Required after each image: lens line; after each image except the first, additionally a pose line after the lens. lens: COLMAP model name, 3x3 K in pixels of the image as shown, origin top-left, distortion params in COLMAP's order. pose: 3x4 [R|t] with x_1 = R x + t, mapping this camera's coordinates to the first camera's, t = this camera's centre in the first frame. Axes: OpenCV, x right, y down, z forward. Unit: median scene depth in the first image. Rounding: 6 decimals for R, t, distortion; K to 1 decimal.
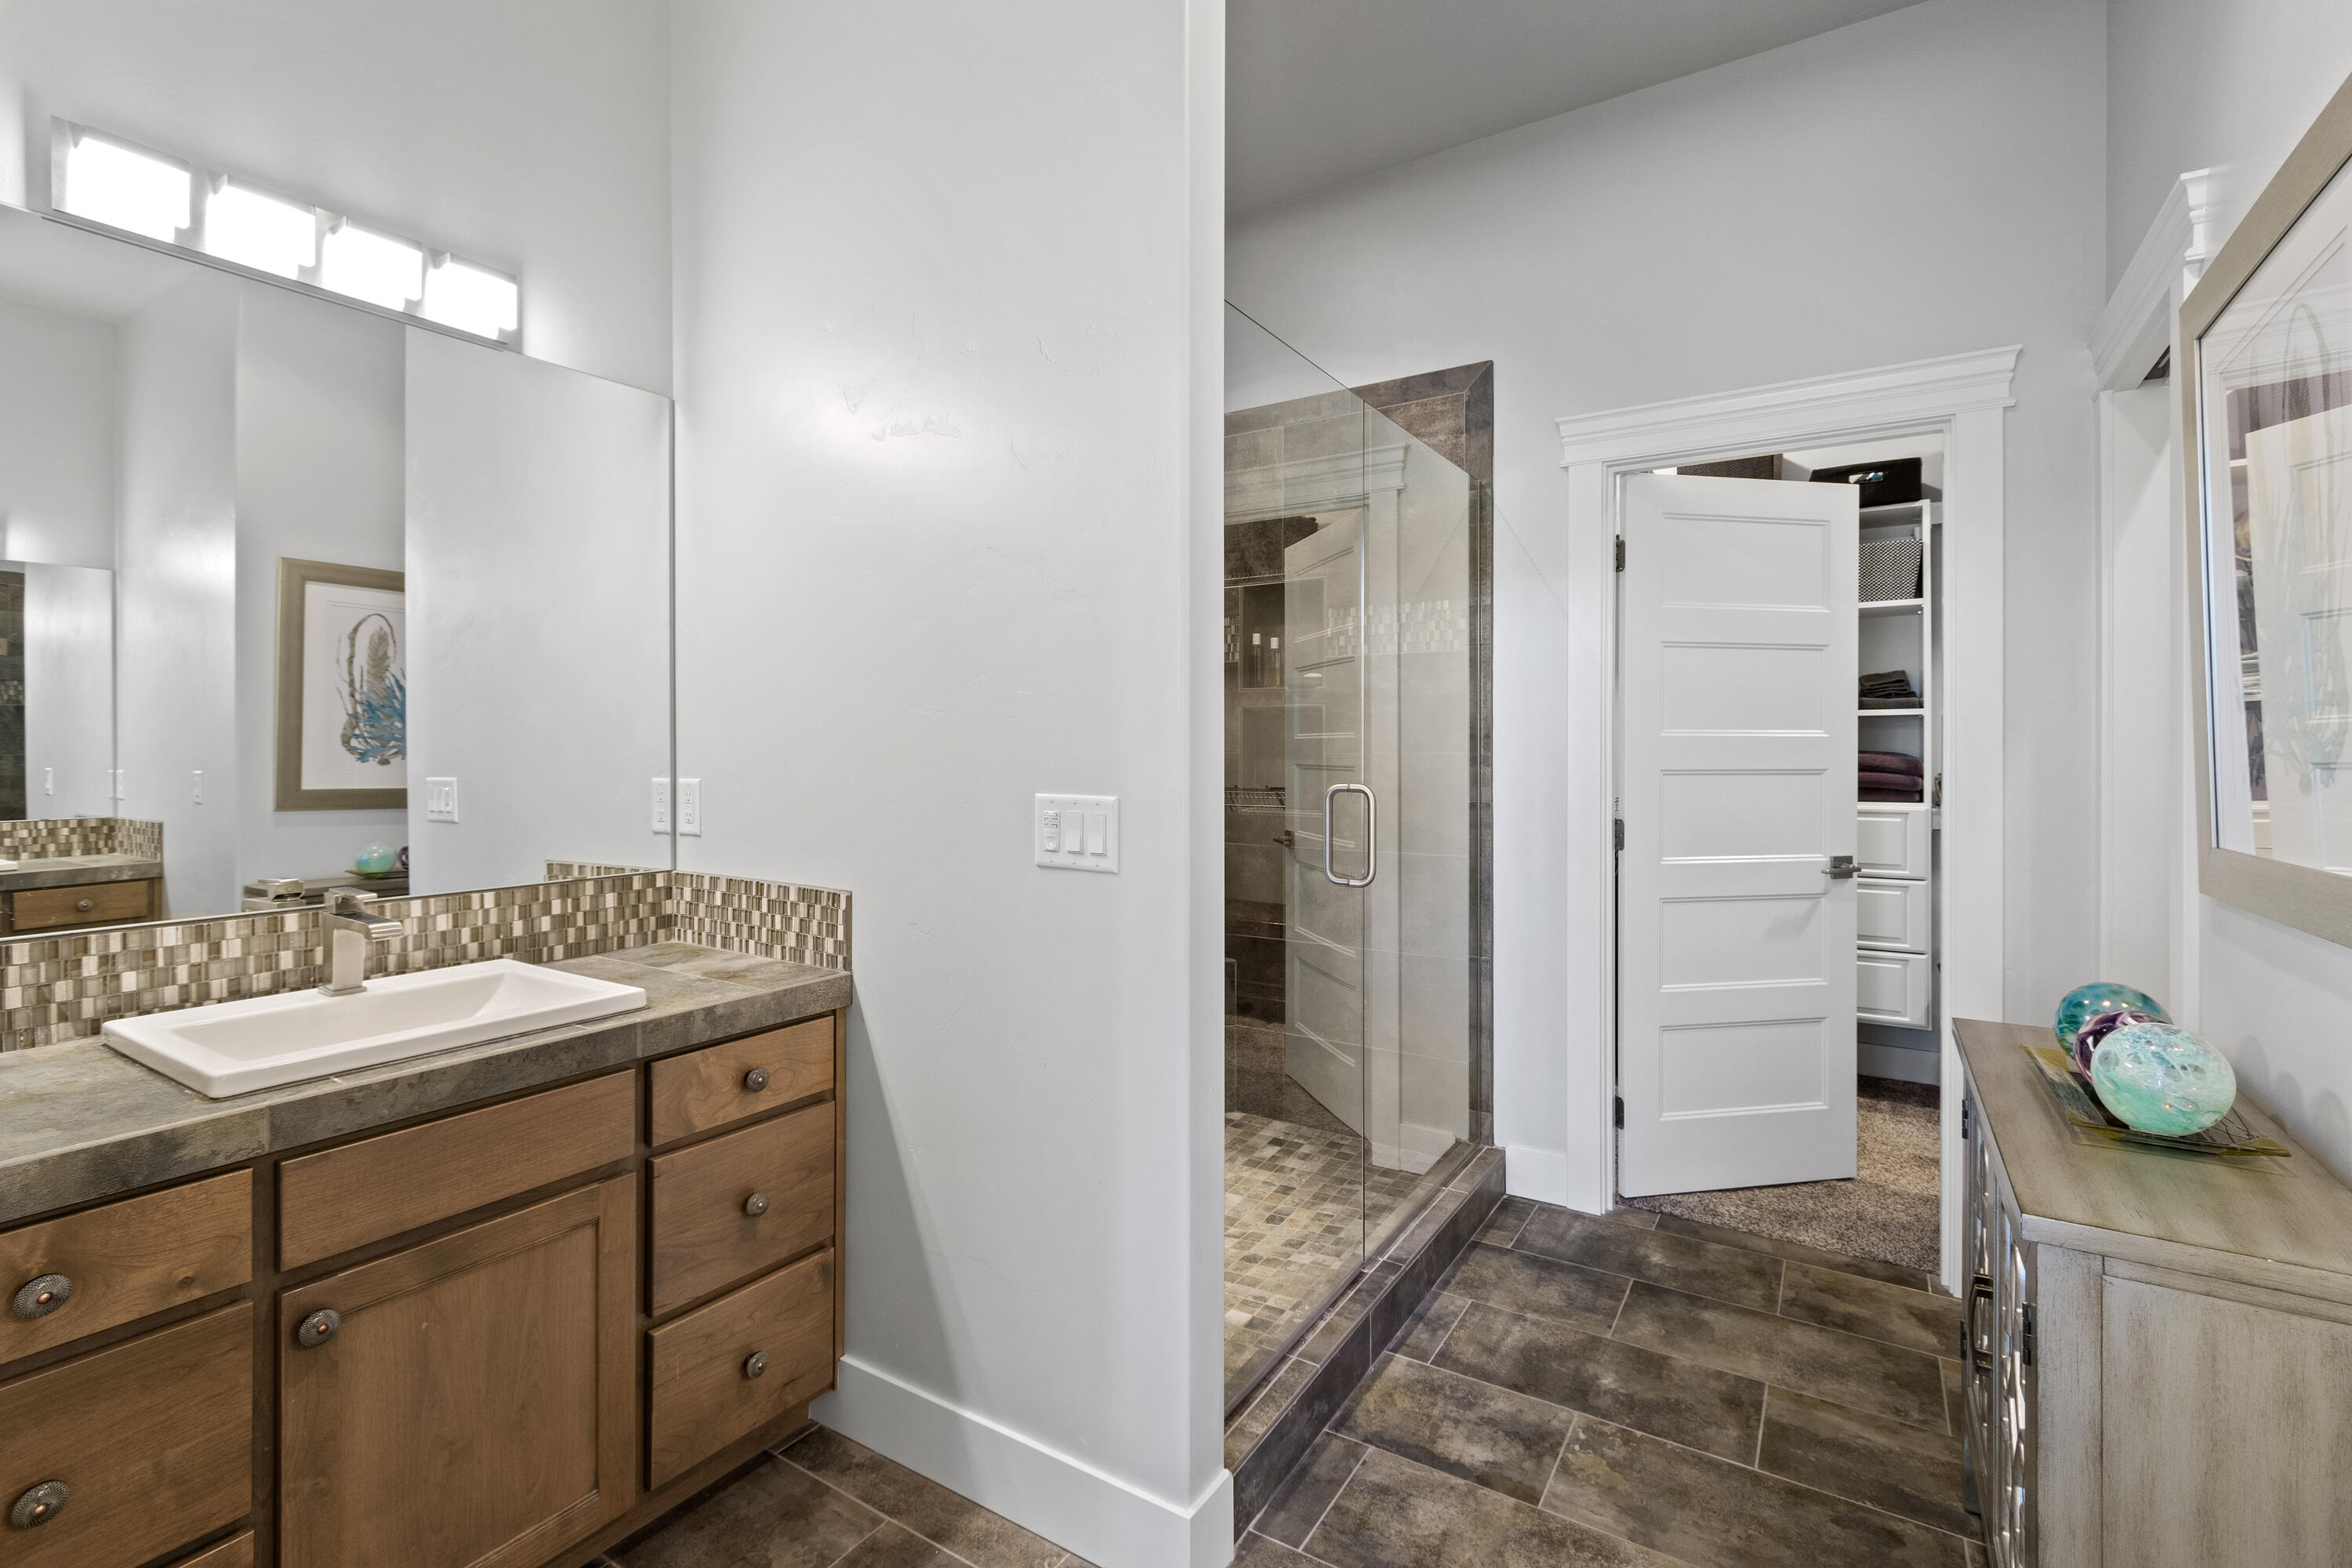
lens RADIAL K [[1052.2, 0, 1184.3], [0, 1052.2, 762.7], [0, 0, 1]] dist [0.001507, 0.000191]
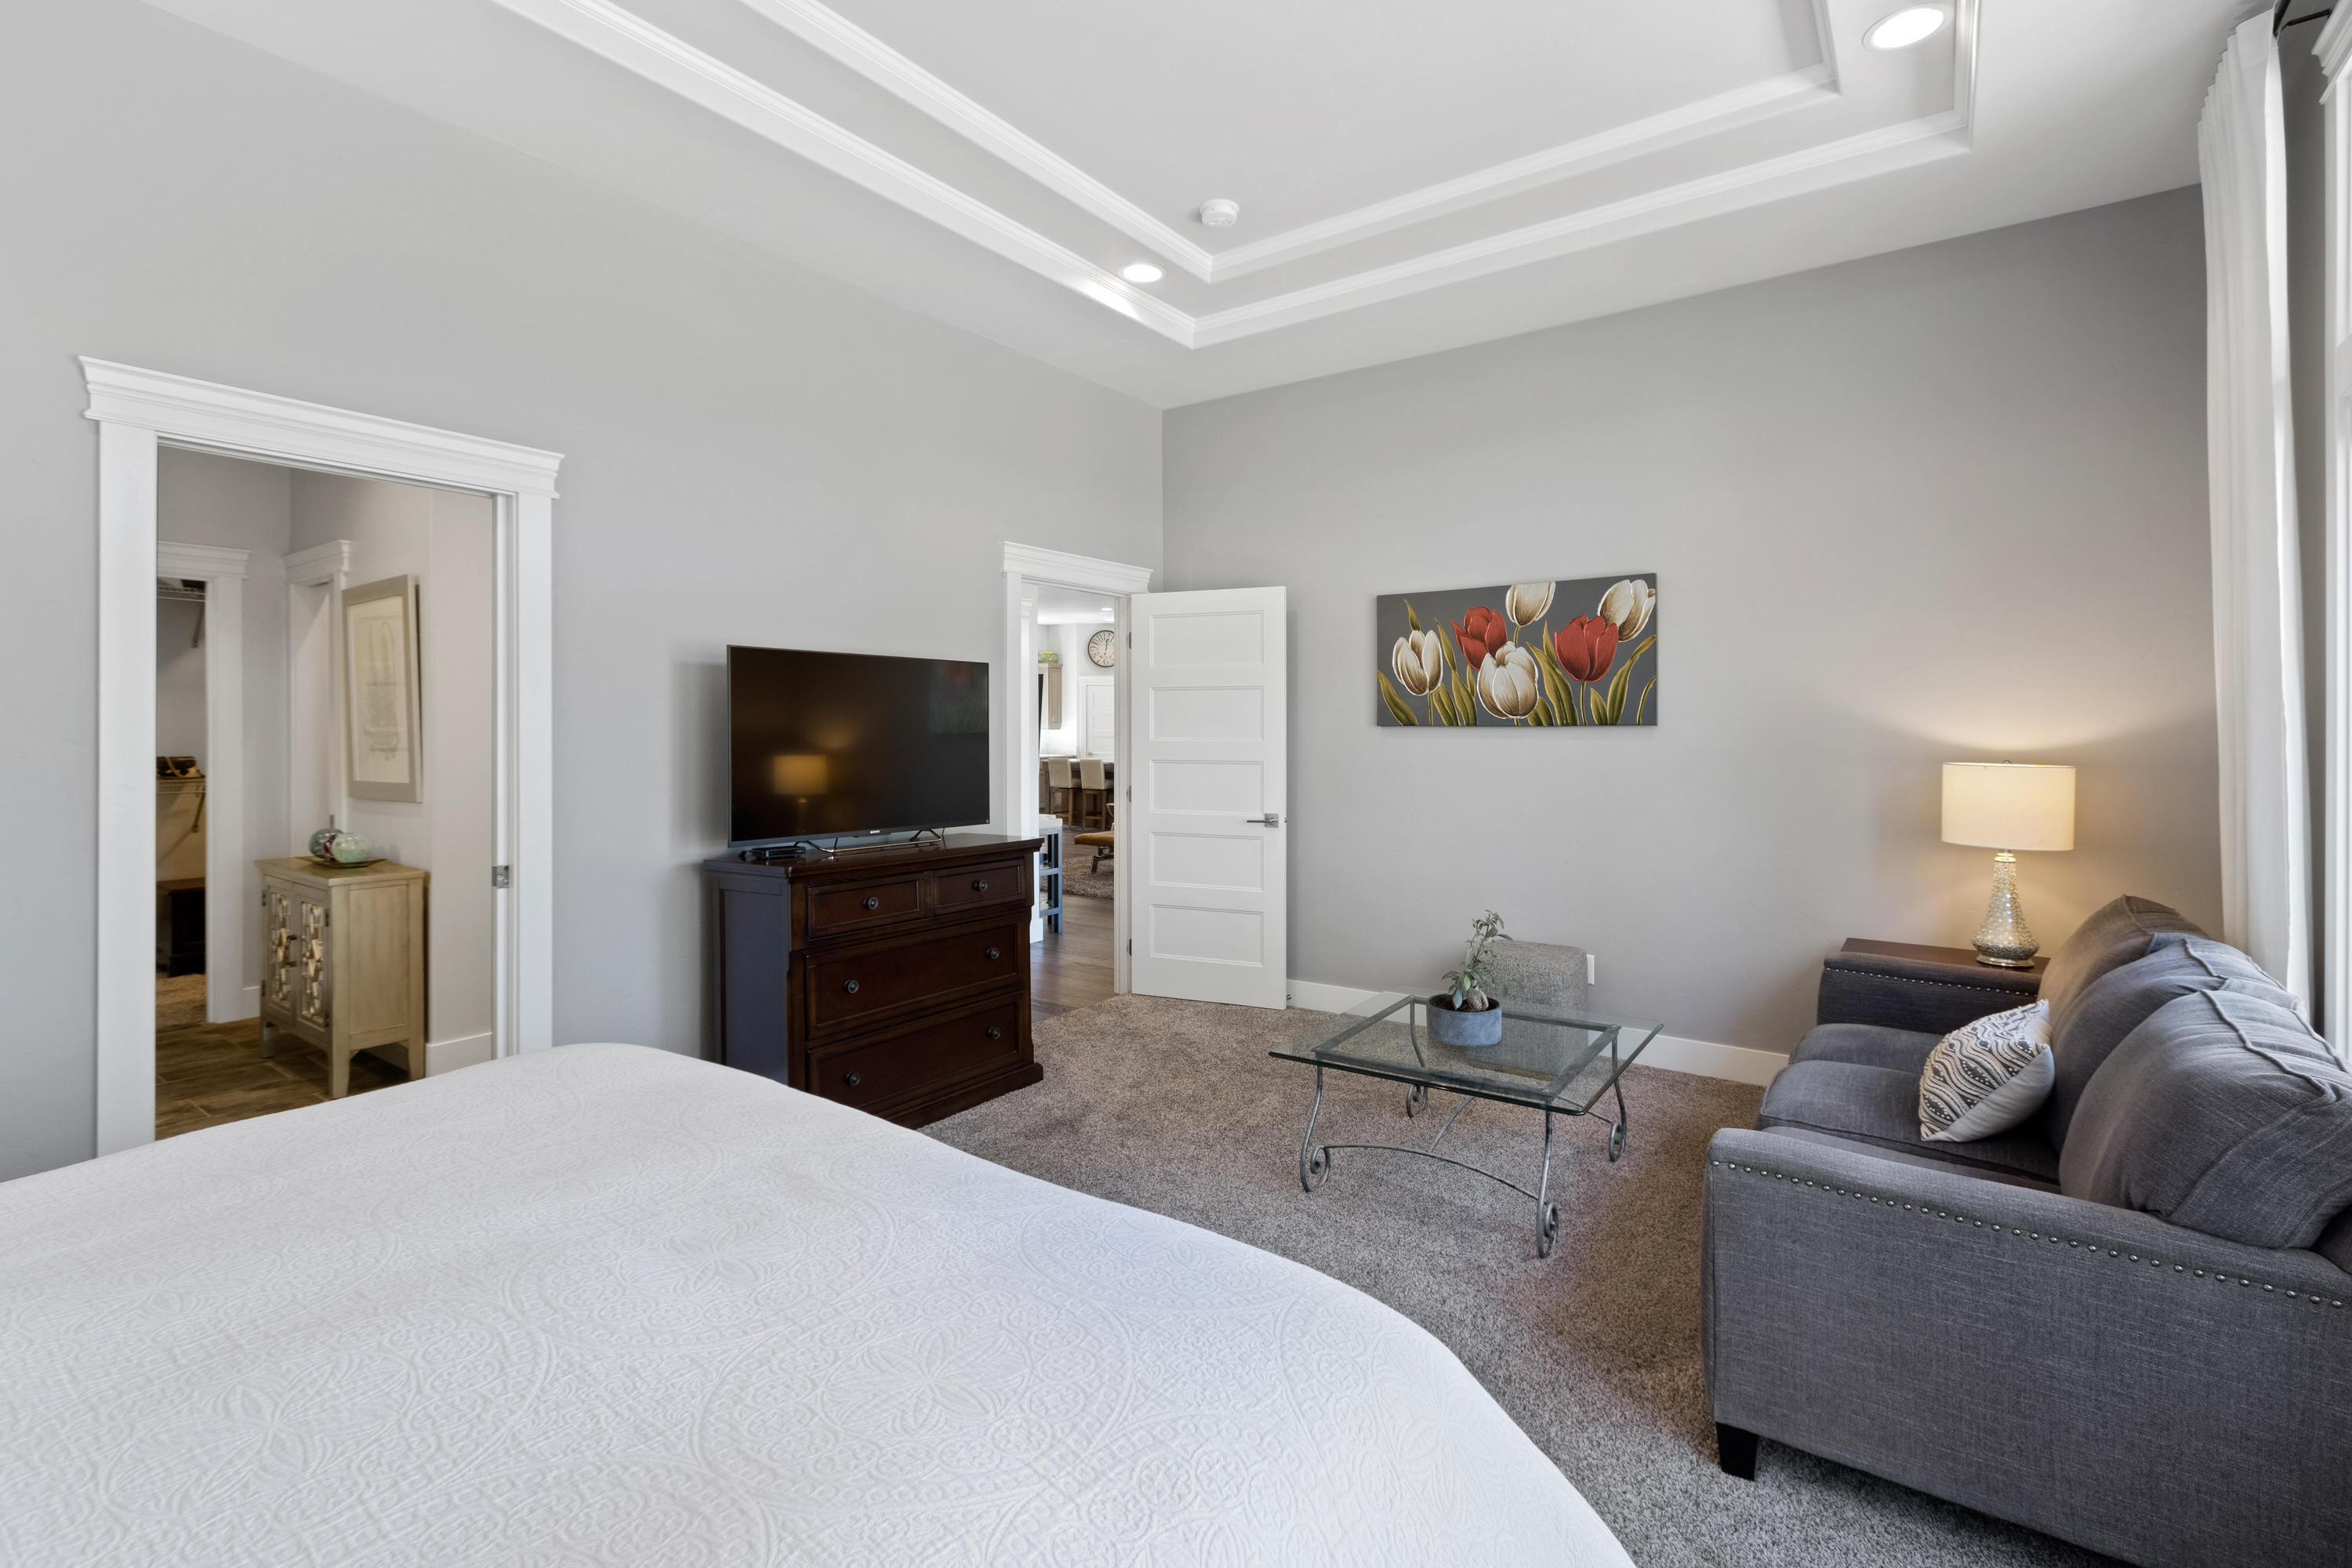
lens RADIAL K [[1057.0, 0, 1166.5], [0, 1057.0, 734.3], [0, 0, 1]] dist [0.000213, -0.000128]
pose [[0.078479, -0.002011, 0.996914, -1.611645], [0.023486, 0.999724, 0.000168, 0.010603], [-0.996639, 0.023400, 0.078505, -1.339646]]
